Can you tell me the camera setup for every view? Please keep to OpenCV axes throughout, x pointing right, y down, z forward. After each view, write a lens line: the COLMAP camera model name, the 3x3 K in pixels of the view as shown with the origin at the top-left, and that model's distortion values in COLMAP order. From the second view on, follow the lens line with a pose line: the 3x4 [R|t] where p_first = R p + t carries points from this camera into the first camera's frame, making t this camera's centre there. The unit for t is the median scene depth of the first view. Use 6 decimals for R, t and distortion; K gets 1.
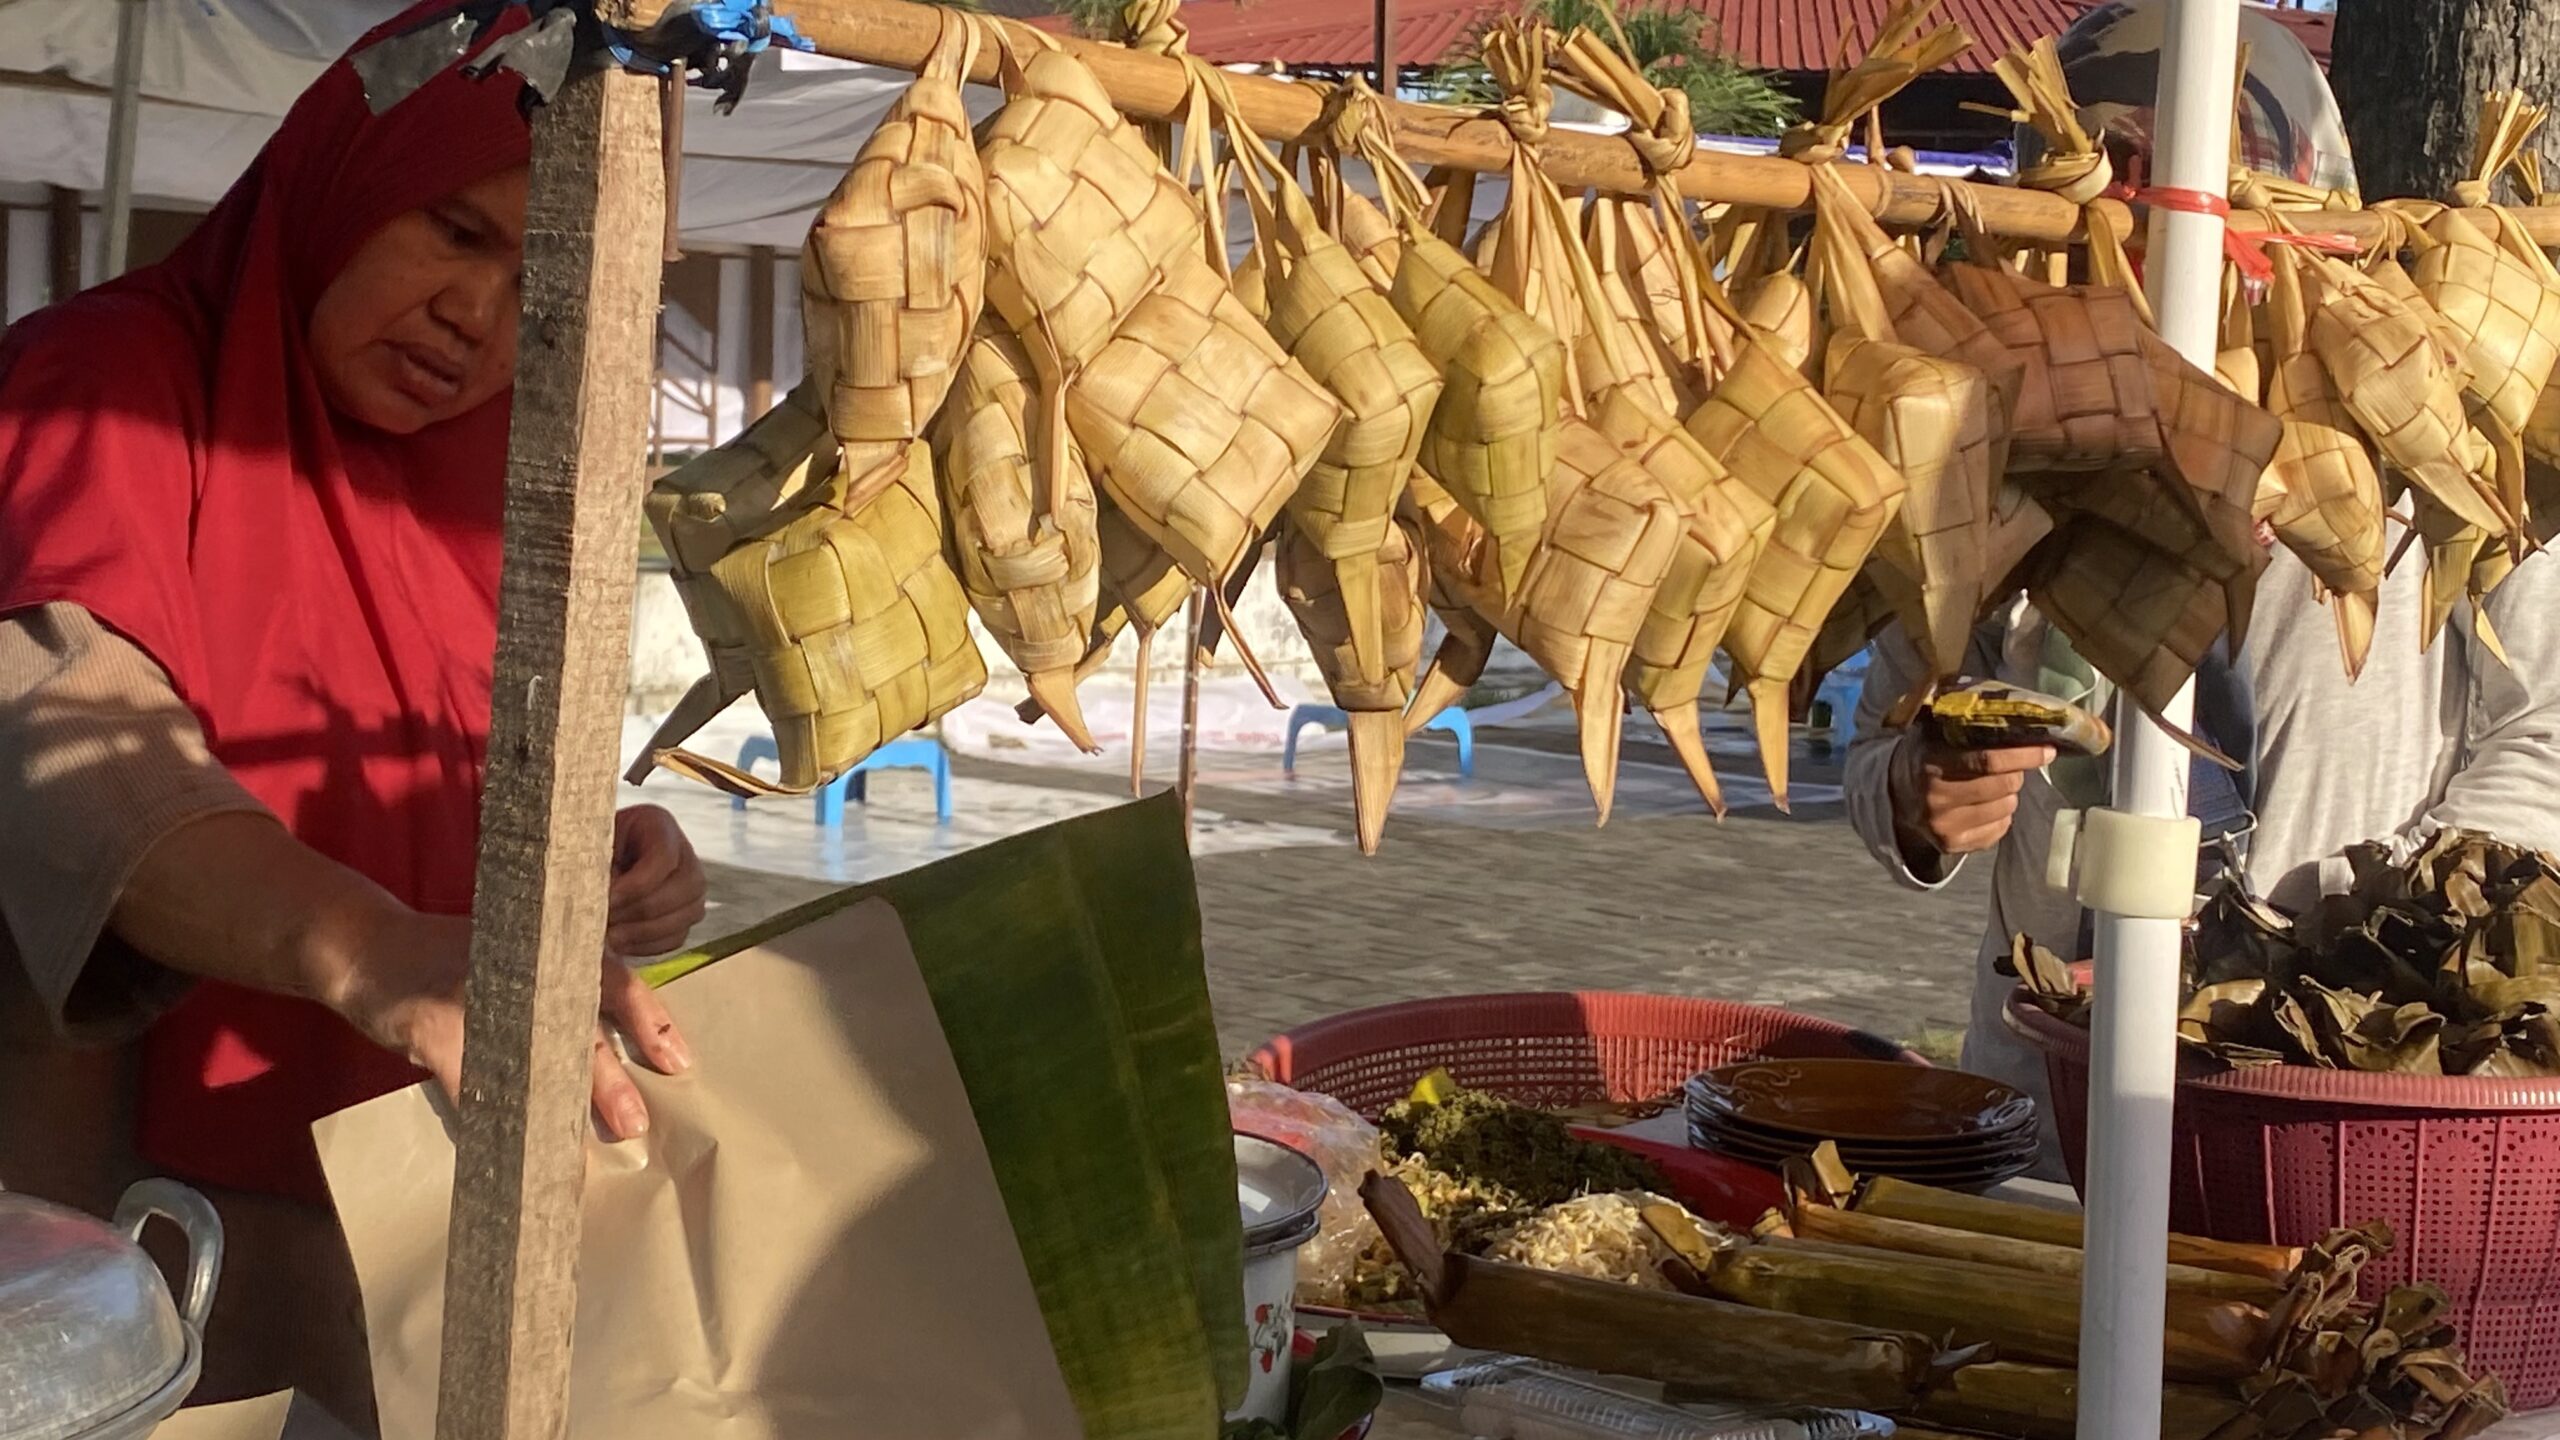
lens RADIAL K [[4132.1, 0, 1285.4], [0, 4132.1, 723.6], [0, 0, 1]] dist [0.056257, 0.000000]
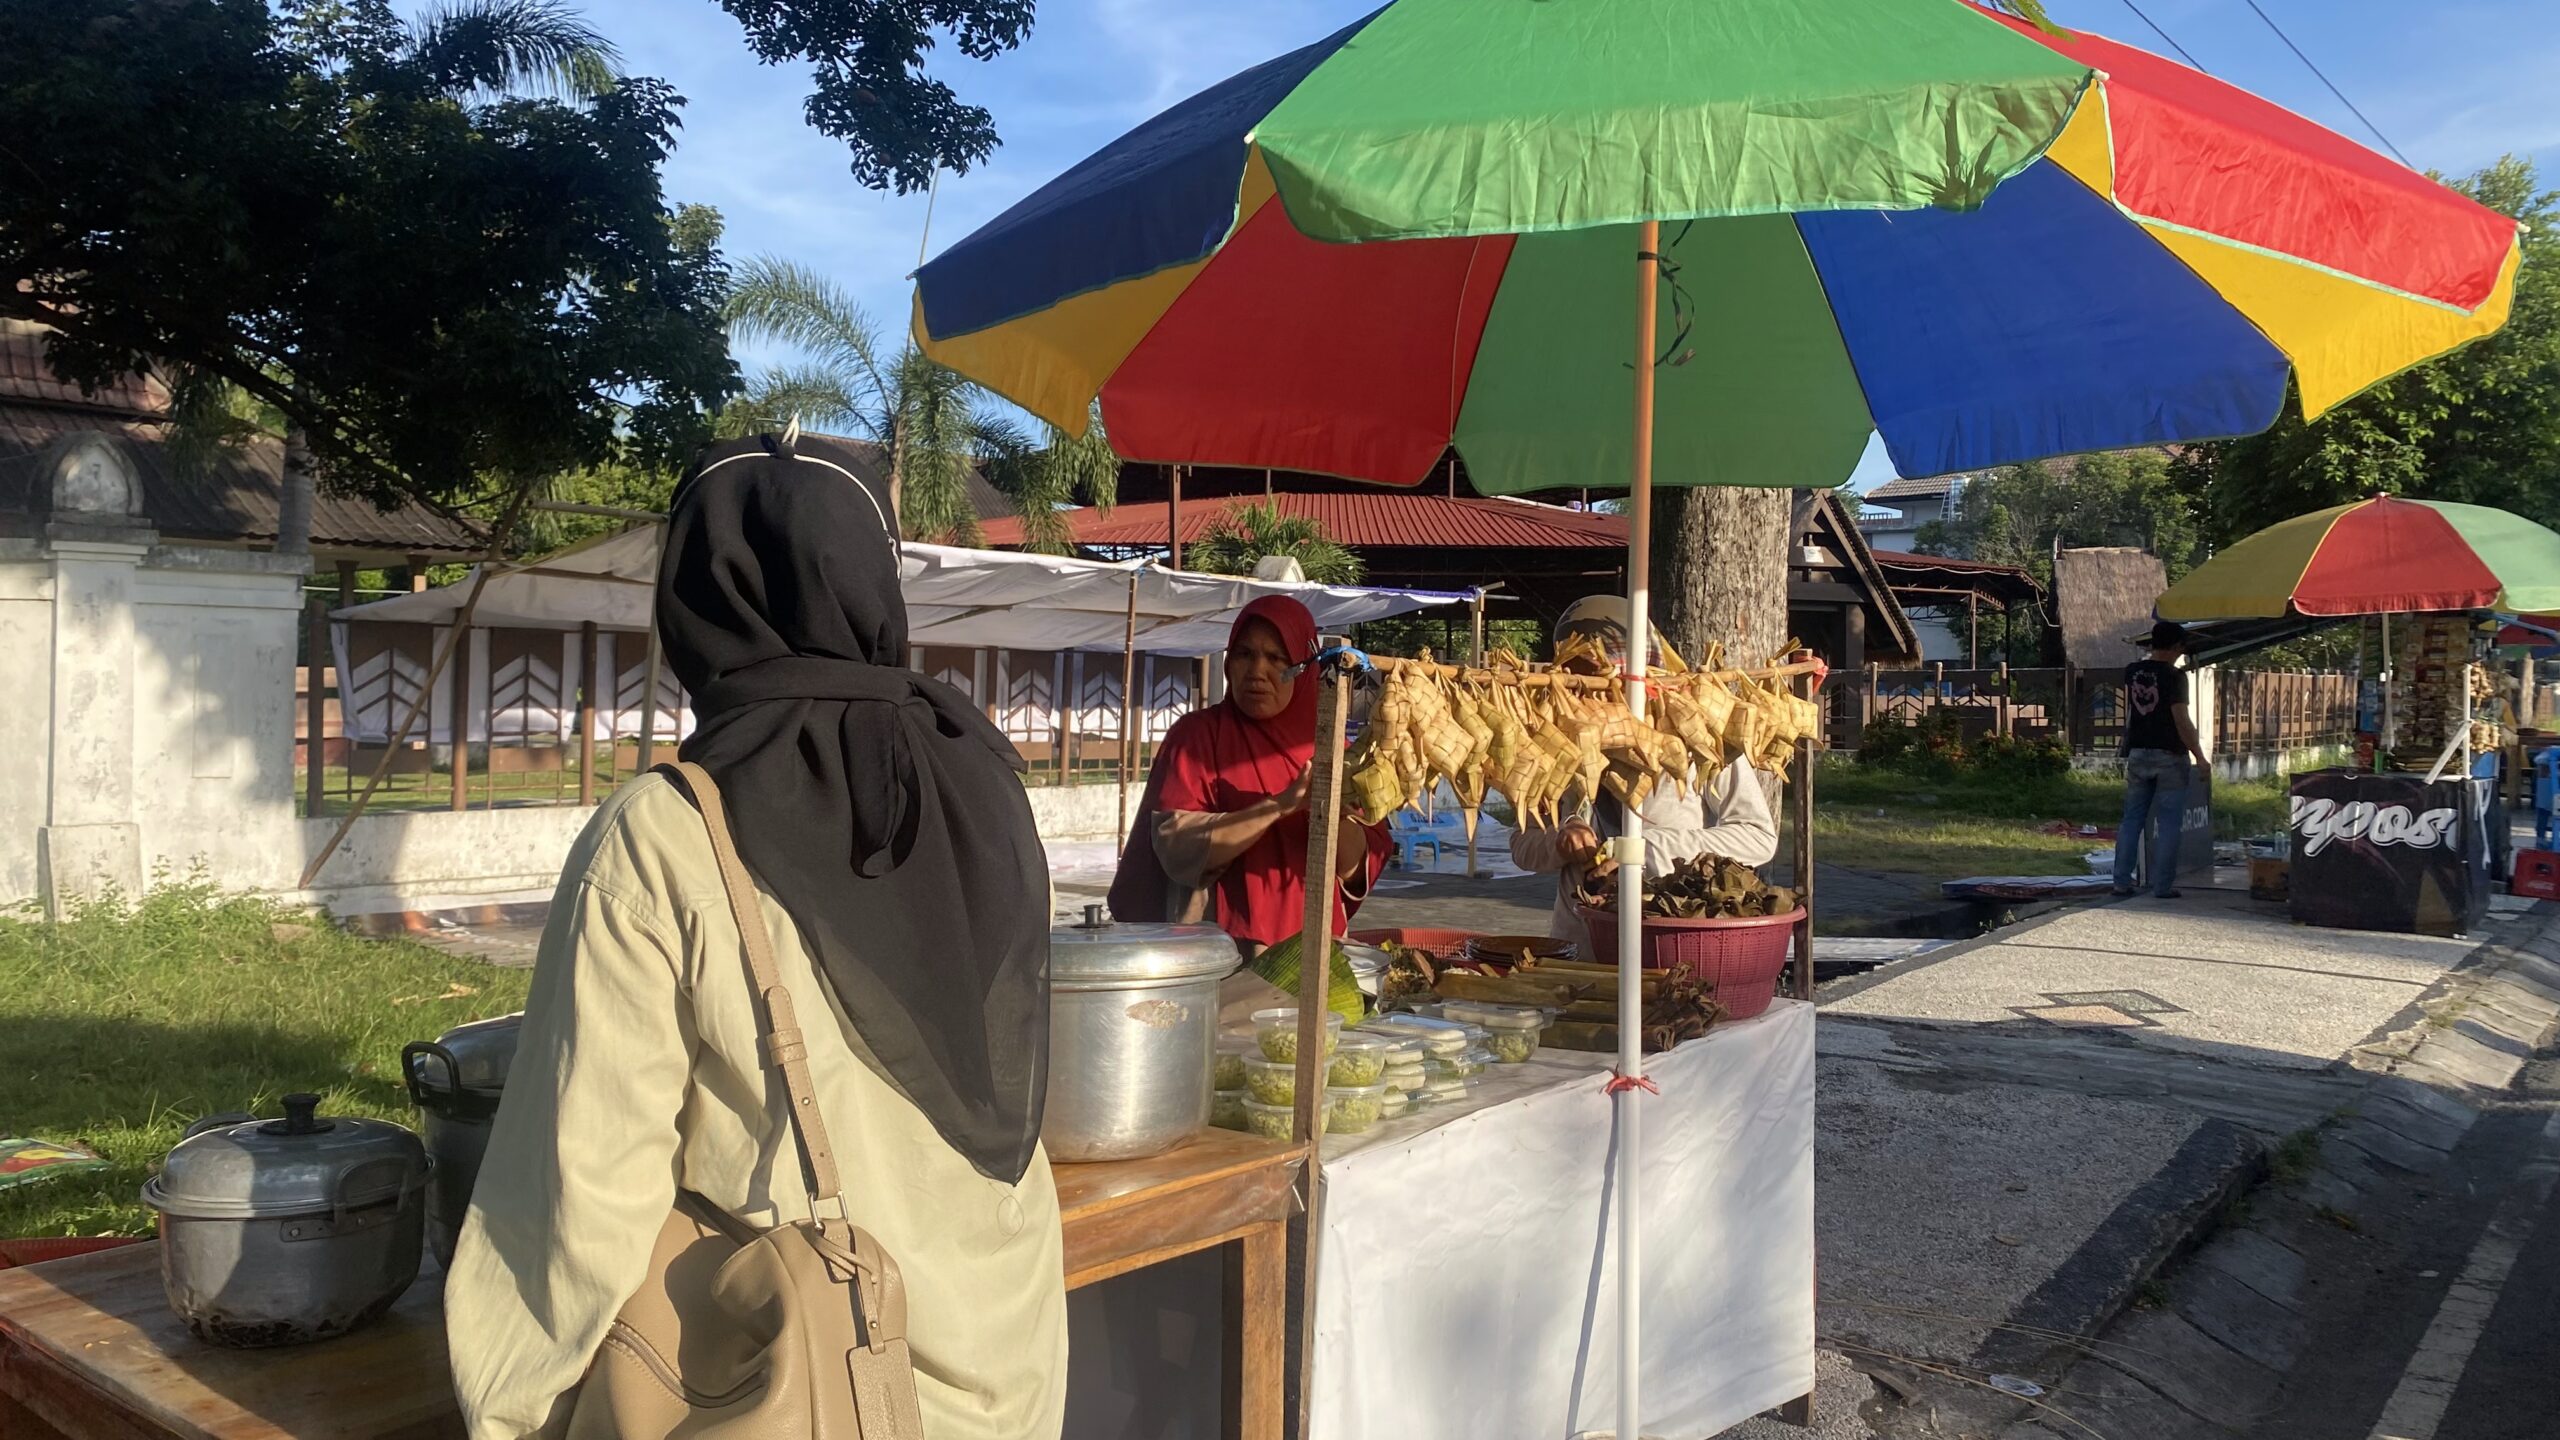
lens RADIAL K [[2001.4, 0, 1279.6], [0, 2001.4, 664.1], [0, 0, 1]] dist [0.003249, -0.002912]
pose [[0.996718, -0.015639, 0.079422, -0.249214], [0.023381, 0.994959, -0.097514, 0.033750], [-0.077497, 0.099051, 0.992060, -0.788557]]
